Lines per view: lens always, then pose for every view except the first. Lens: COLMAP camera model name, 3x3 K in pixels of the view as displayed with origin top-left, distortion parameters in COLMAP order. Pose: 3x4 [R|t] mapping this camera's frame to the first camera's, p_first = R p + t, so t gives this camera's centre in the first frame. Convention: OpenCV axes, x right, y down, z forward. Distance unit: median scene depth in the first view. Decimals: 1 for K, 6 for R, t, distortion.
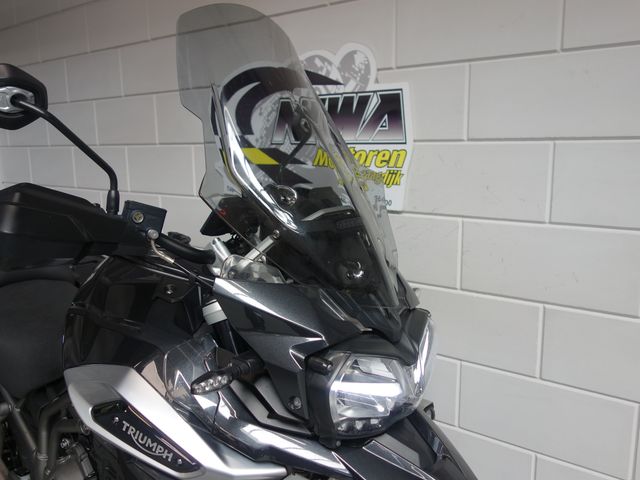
lens RADIAL K [[558.9, 0, 330.3], [0, 558.9, 241.9], [0, 0, 1]] dist [0.008383, 0.000210]
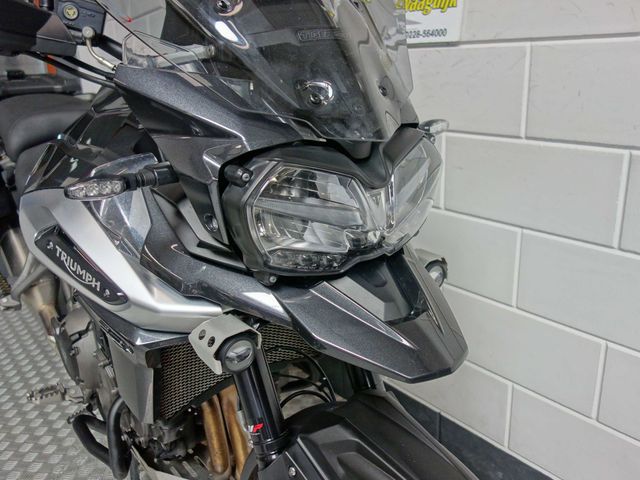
lens RADIAL K [[558.9, 0, 330.3], [0, 558.9, 241.9], [0, 0, 1]] dist [0.008383, 0.000210]
pose [[0.970850, 0.041499, -0.236069, 0.164768], [-0.002030, 0.986286, 0.165035, 0.104014], [0.239680, -0.159745, 0.957619, 0.158265]]
